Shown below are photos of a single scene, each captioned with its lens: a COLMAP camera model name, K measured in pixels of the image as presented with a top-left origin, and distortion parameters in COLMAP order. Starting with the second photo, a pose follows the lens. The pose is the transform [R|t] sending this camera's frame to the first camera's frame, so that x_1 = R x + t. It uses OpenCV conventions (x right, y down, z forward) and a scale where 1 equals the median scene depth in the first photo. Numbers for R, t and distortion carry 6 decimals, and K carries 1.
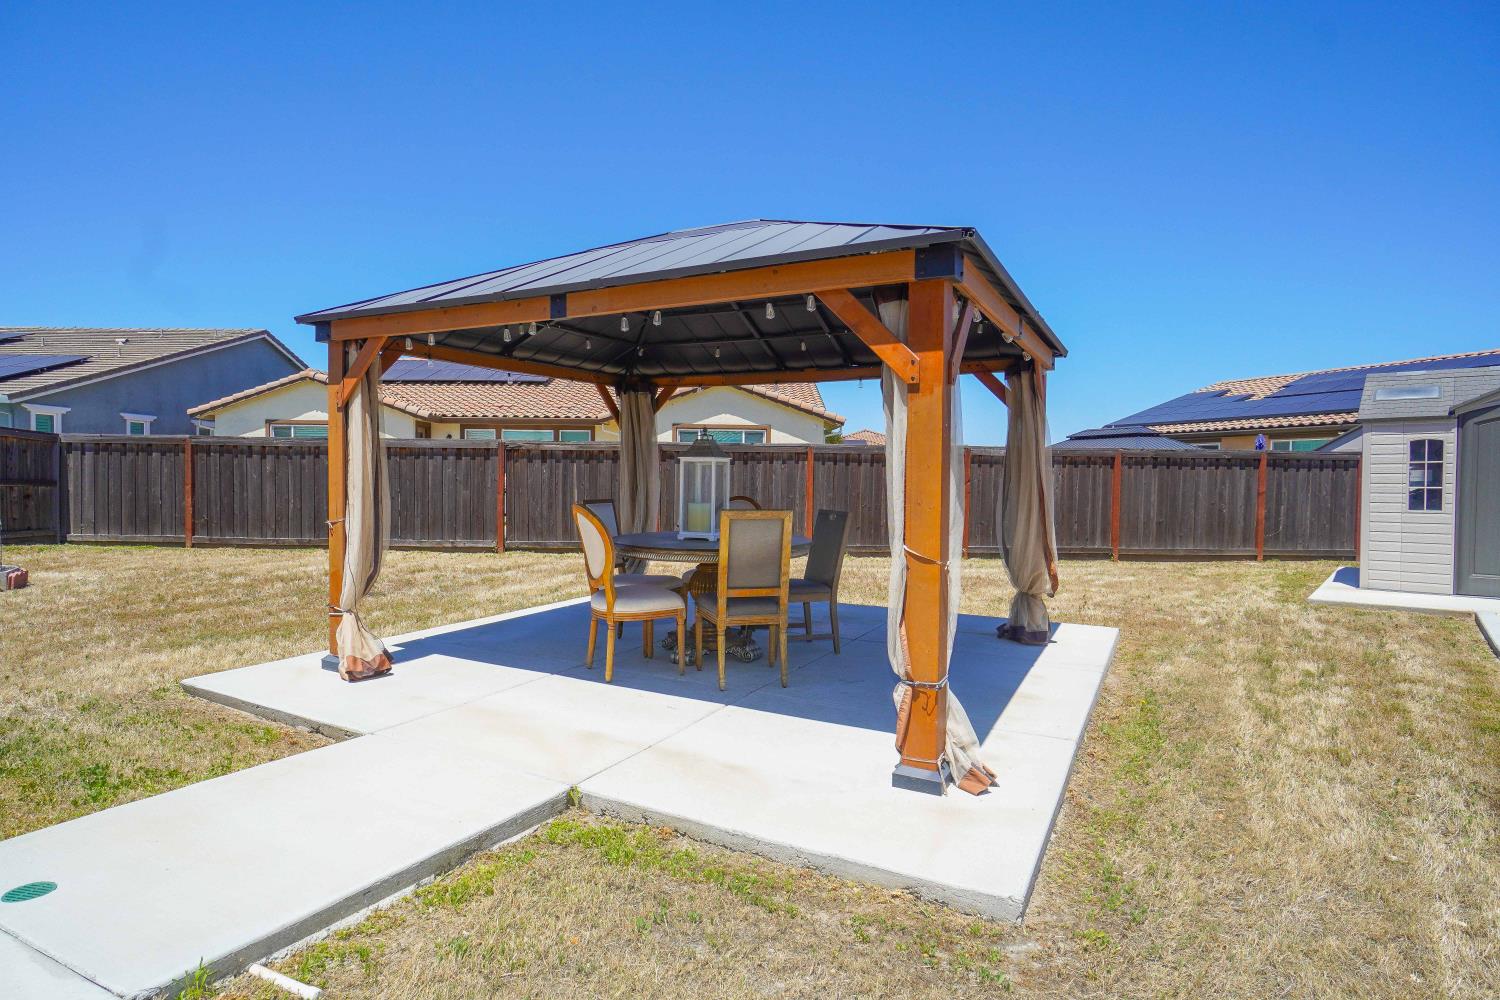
lens RADIAL K [[793.0, 0, 738.1], [0, 793.0, 503.3], [0, 0, 1]] dist [-0.005030, -0.000828]
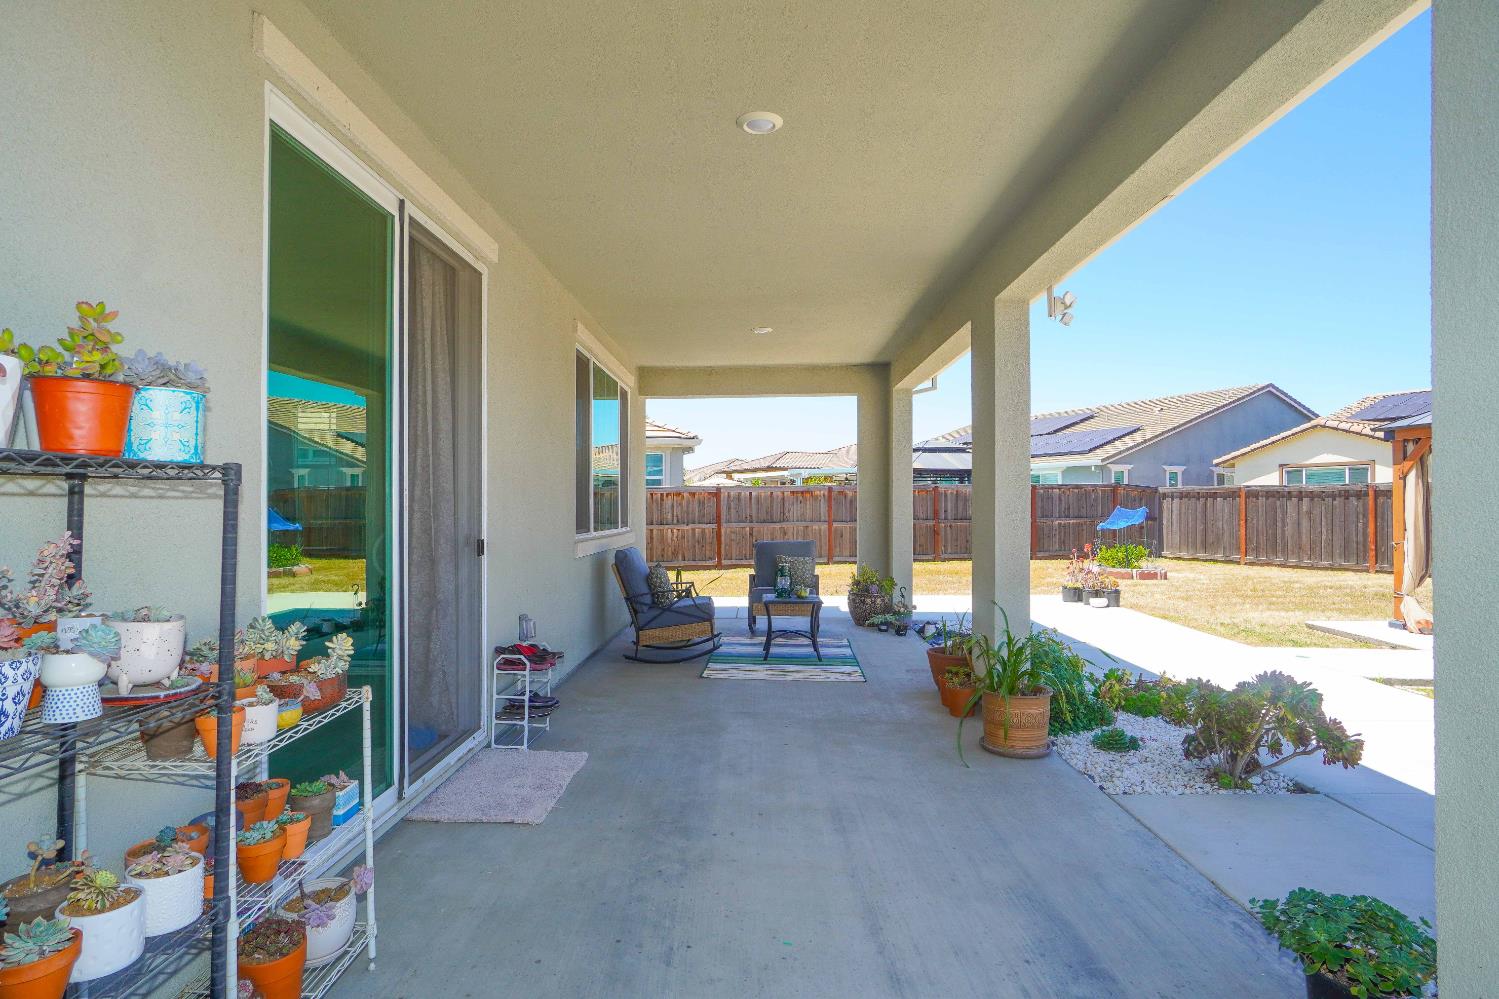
lens RADIAL K [[792.5, 0, 746.2], [0, 792.5, 499.2], [0, 0, 1]] dist [-0.005030, -0.000828]
pose [[0.456203, -0.019682, -0.889658, 0.314179], [-0.023892, 0.999124, -0.034355, 0.017171], [0.889555, 0.036929, 0.455333, -0.874532]]
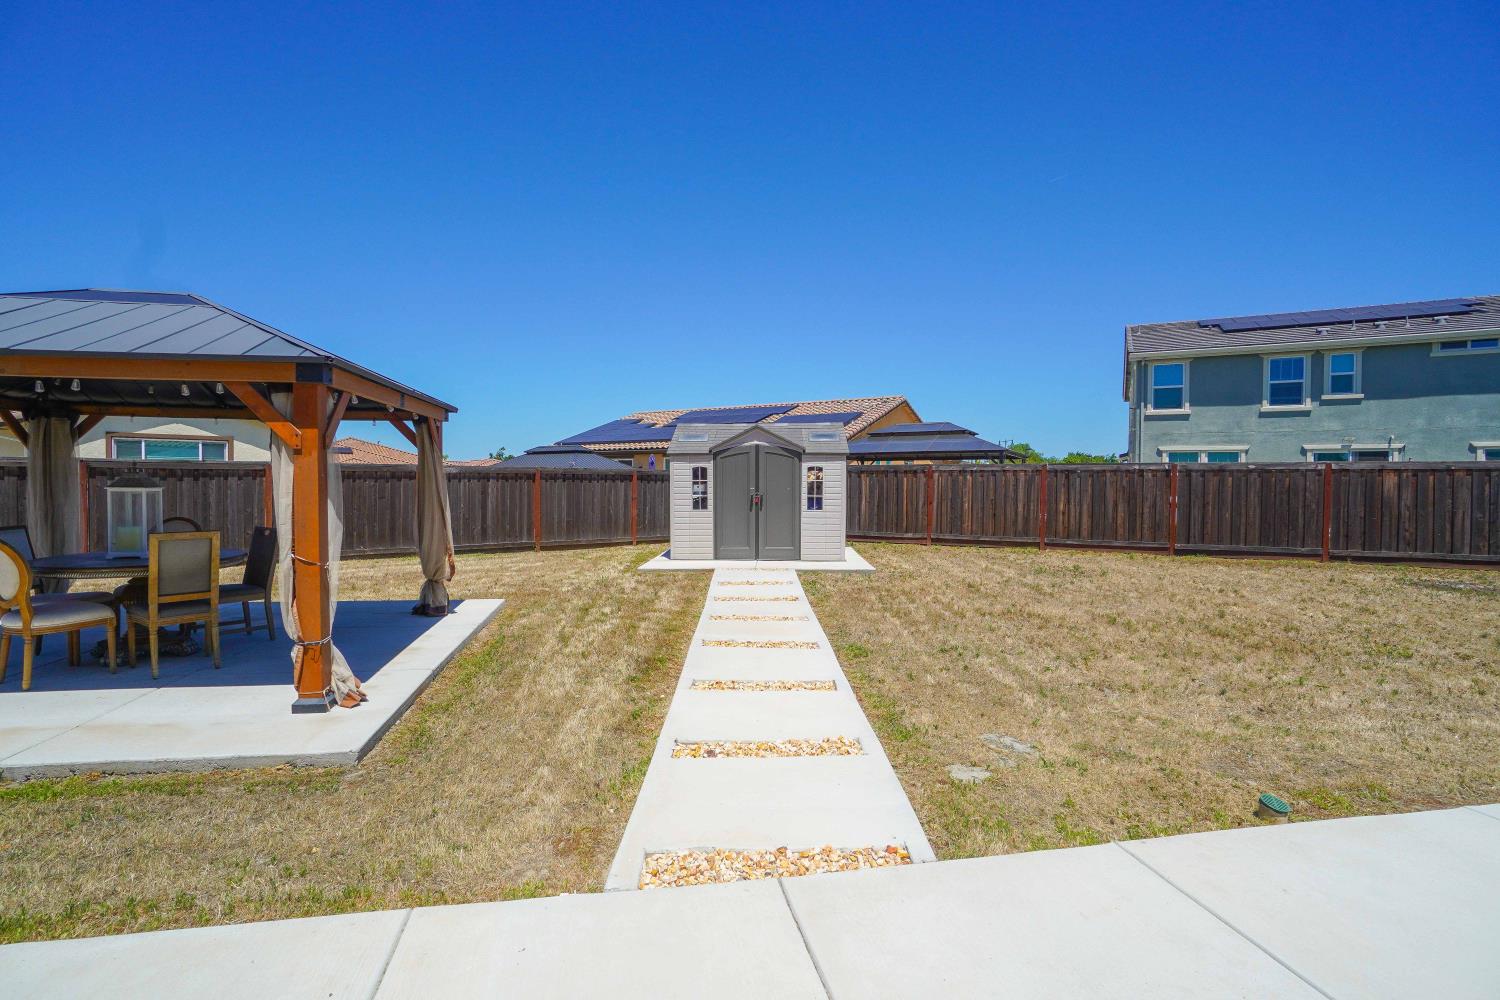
lens RADIAL K [[712.6, 0, 734.3], [0, 712.6, 499.4], [0, 0, 1]] dist [-0.033608, 0.012658]
pose [[0.798110, -0.020516, 0.602162, 0.037630], [0.024336, 0.999702, 0.001804, -0.018296], [-0.602020, 0.013215, 0.798372, -0.317298]]
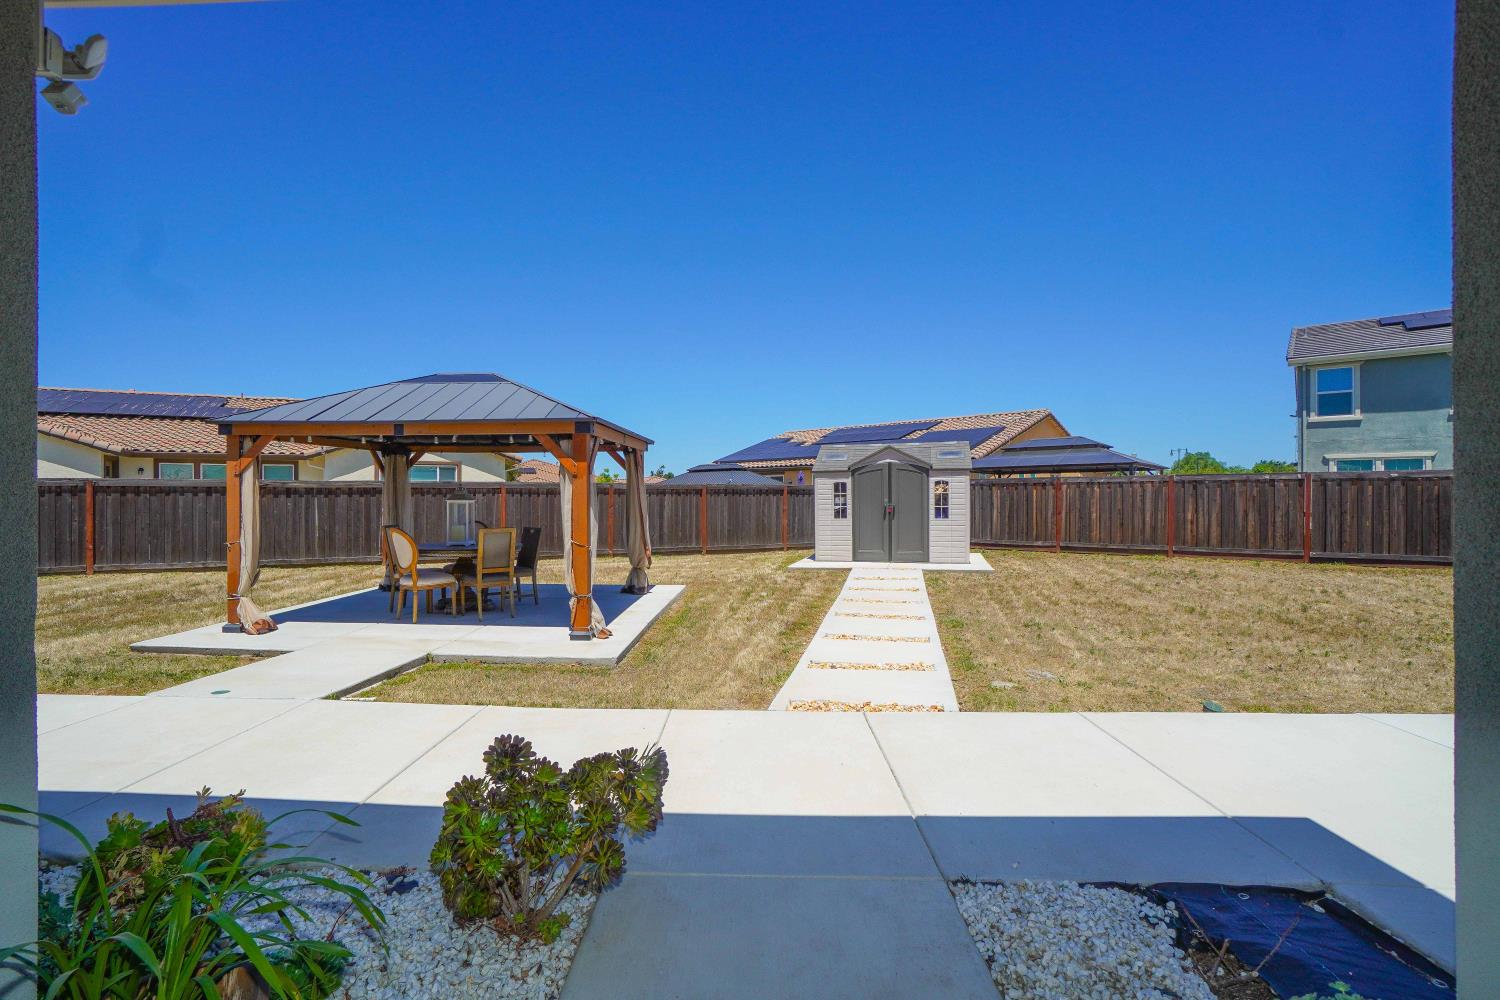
lens RADIAL K [[712.6, 0, 729.5], [0, 712.6, 498.5], [0, 0, 1]] dist [-0.033608, 0.012658]
pose [[0.909297, -0.013163, 0.415939, -0.139590], [0.026472, 0.999305, -0.026247, -0.002668], [-0.415304, 0.034877, 0.909014, -0.640085]]
